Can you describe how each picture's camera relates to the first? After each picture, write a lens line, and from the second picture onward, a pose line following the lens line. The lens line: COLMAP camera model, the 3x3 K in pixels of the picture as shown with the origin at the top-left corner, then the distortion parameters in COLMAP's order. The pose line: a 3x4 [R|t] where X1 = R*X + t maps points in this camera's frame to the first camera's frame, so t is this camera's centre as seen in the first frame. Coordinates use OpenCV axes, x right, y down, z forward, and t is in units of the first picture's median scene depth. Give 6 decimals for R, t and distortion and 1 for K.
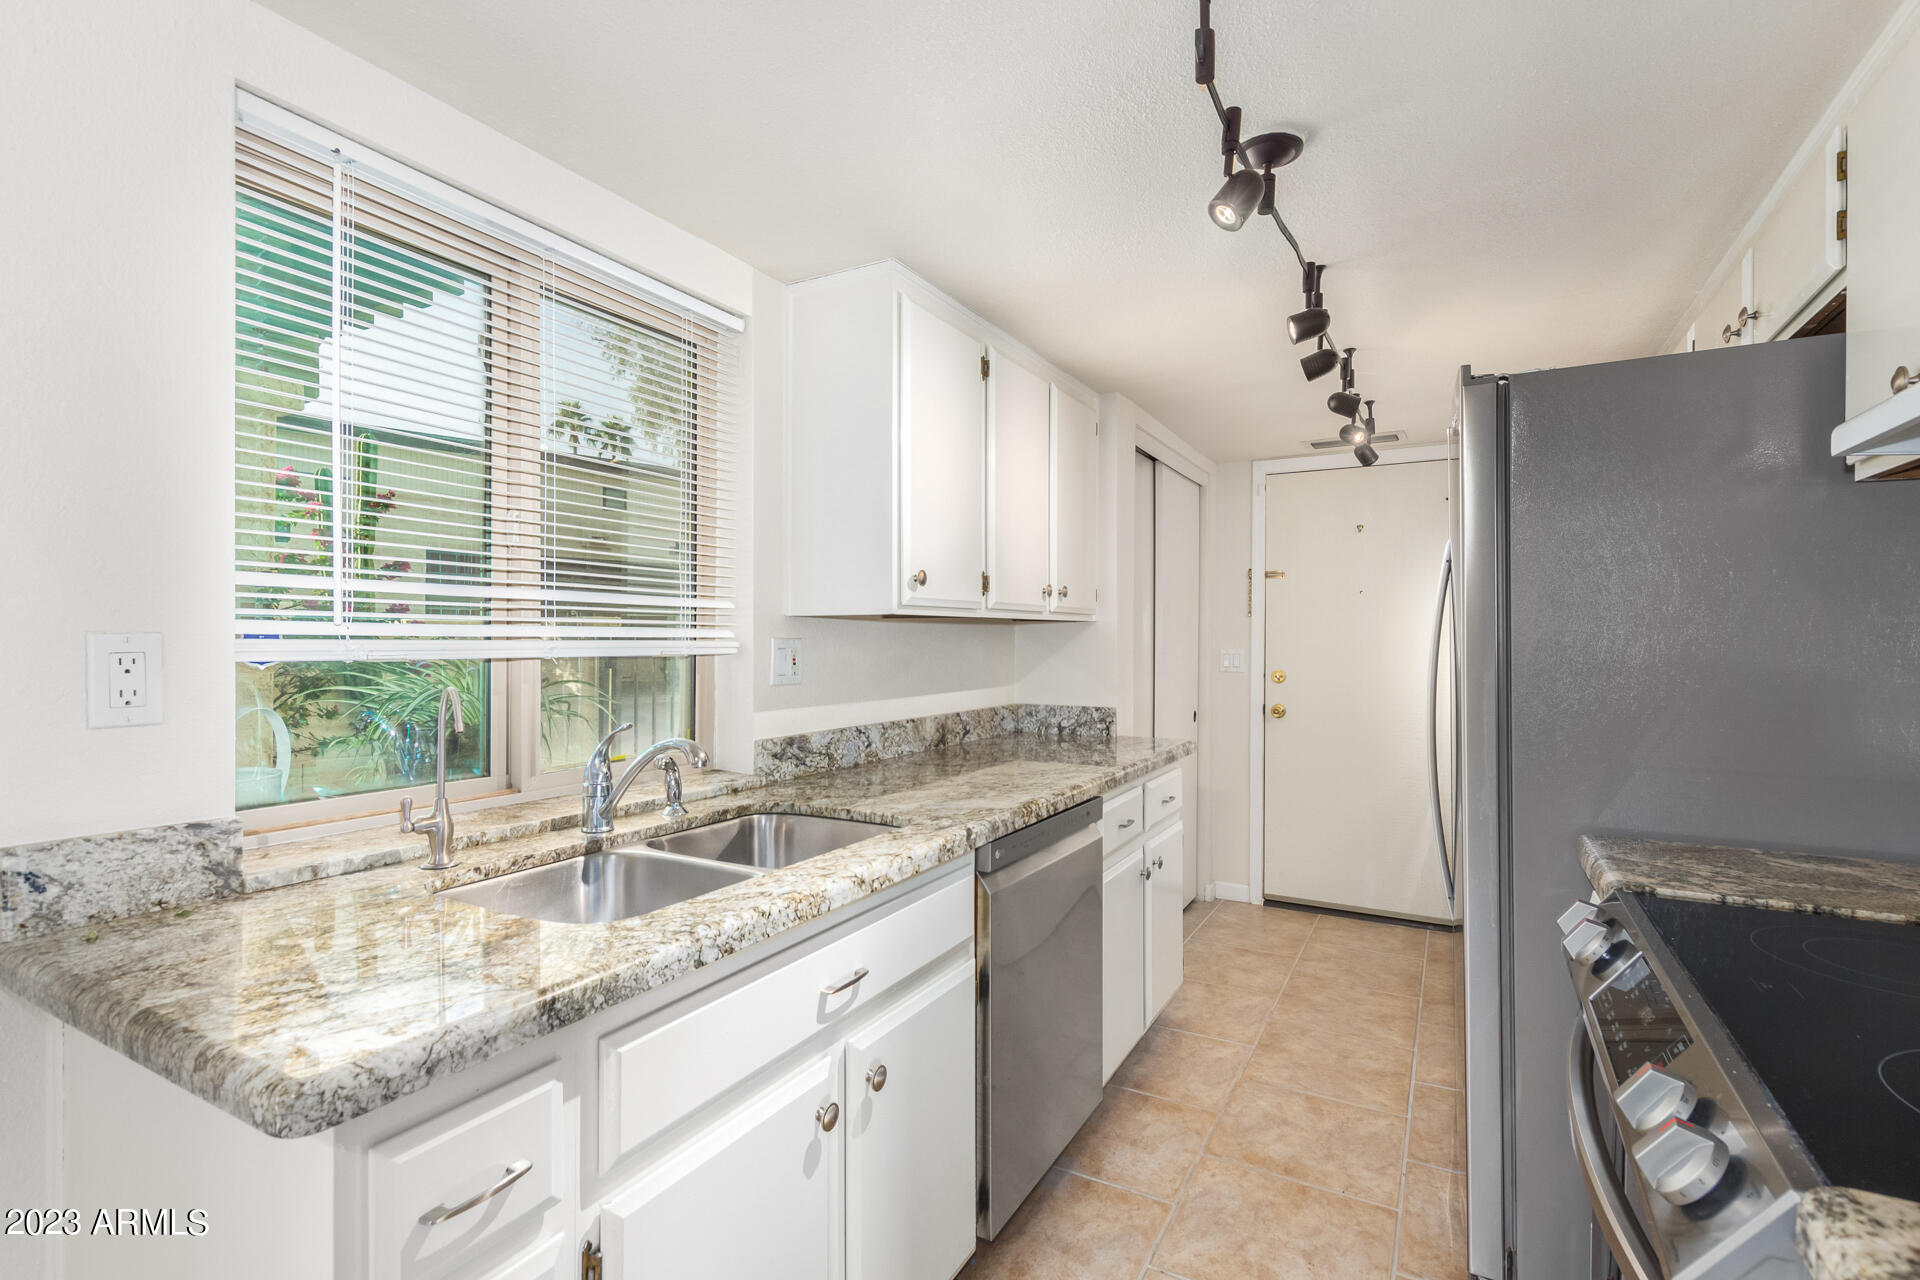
lens RADIAL K [[876.6, 0, 969.0], [0, 876.6, 637.6], [0, 0, 1]] dist [0.008280, -0.003911]
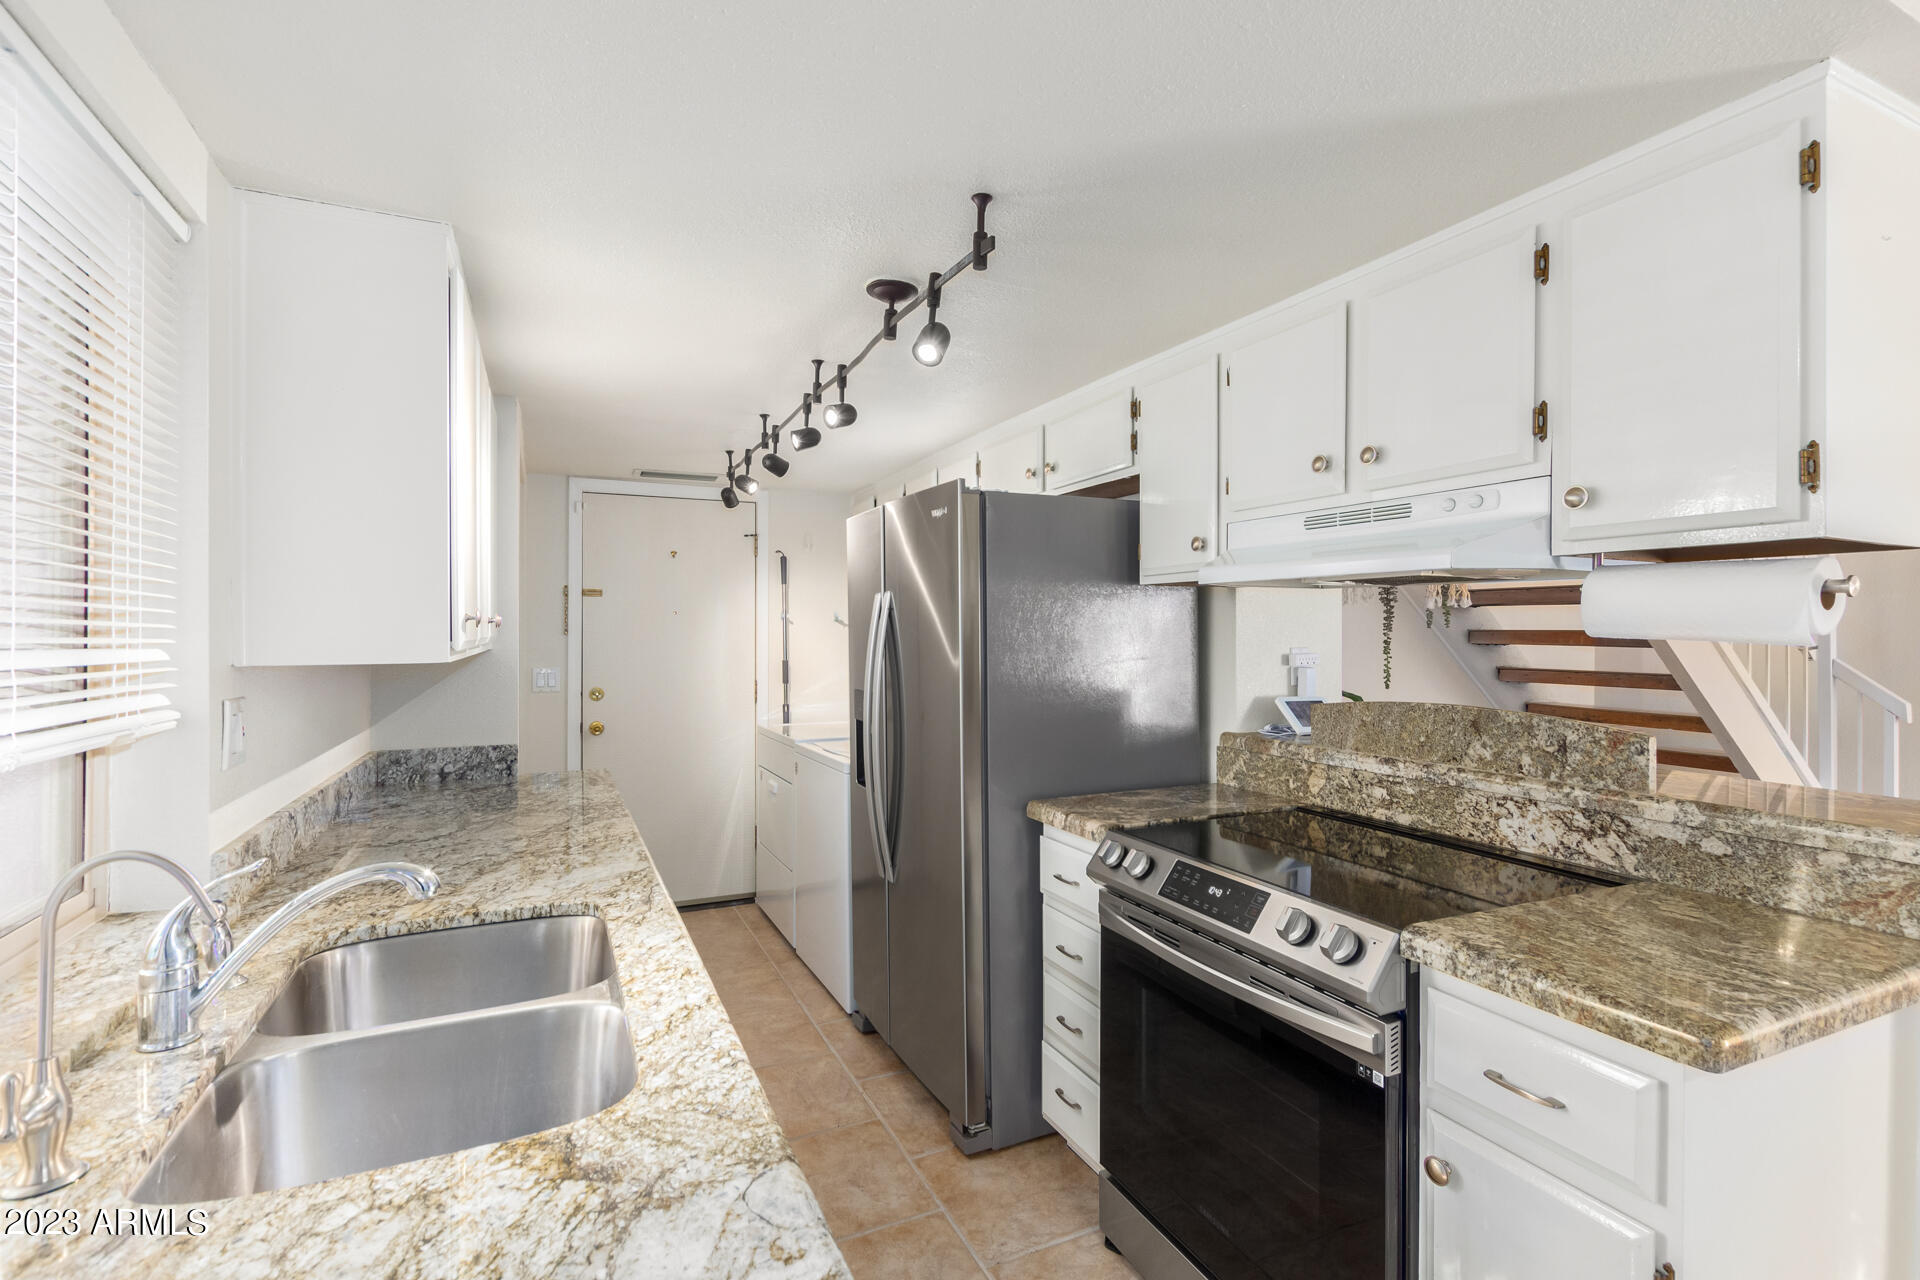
lens RADIAL K [[876.6, 0, 952.2], [0, 876.6, 631.9], [0, 0, 1]] dist [0.008280, -0.003911]
pose [[0.603814, -0.003379, 0.797118, -0.329652], [0.006725, 0.999977, -0.000854, -0.037729], [-0.797097, 0.005876, 0.603823, 0.101555]]
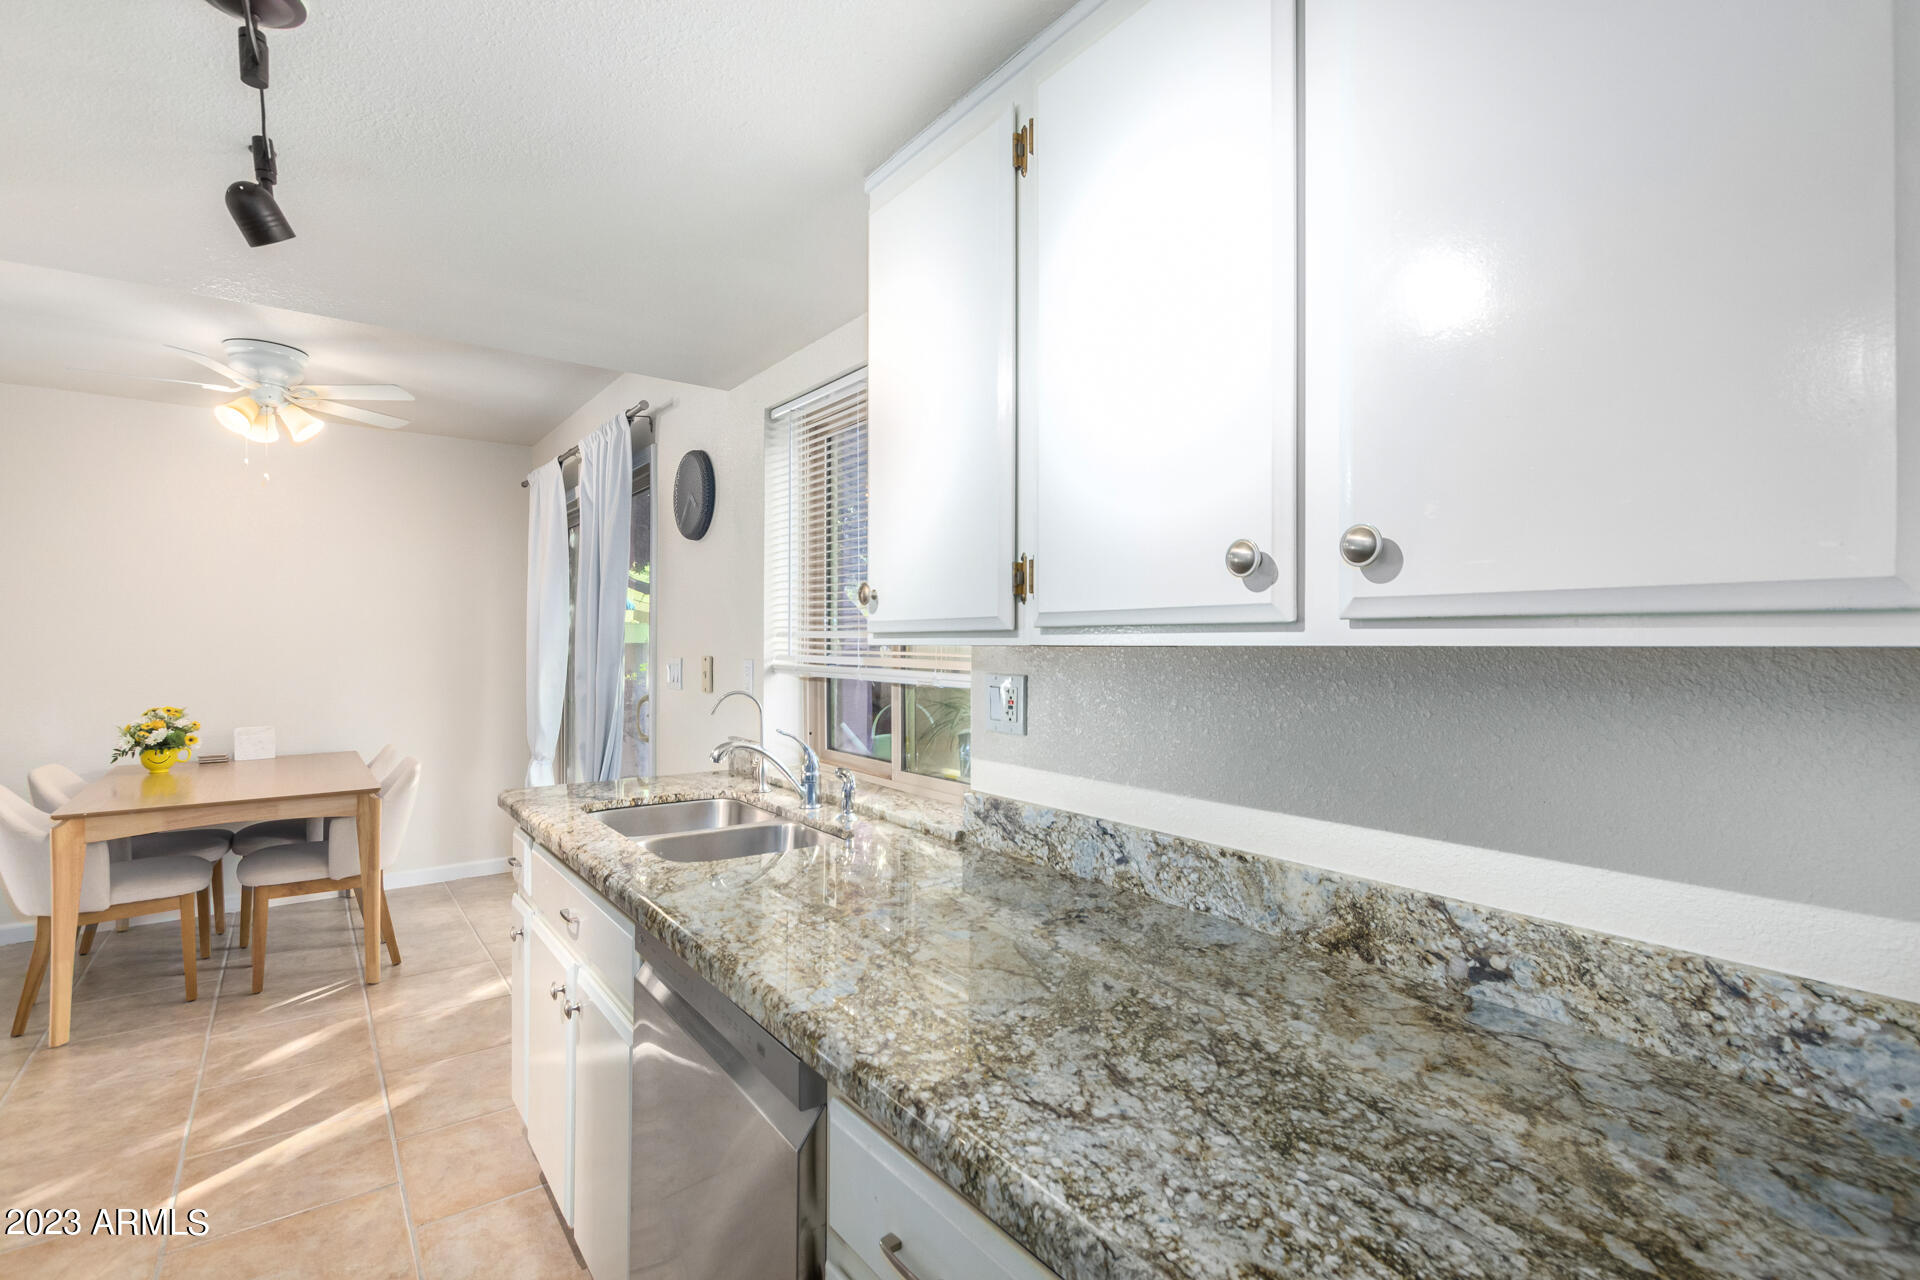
lens RADIAL K [[876.6, 0, 963.2], [0, 876.6, 637.7], [0, 0, 1]] dist [0.008280, -0.003911]
pose [[-0.406015, -0.004711, -0.913854, 0.444621], [0.000230, 0.999986, -0.005257, -0.023916], [0.913866, -0.002345, -0.406008, 1.068956]]
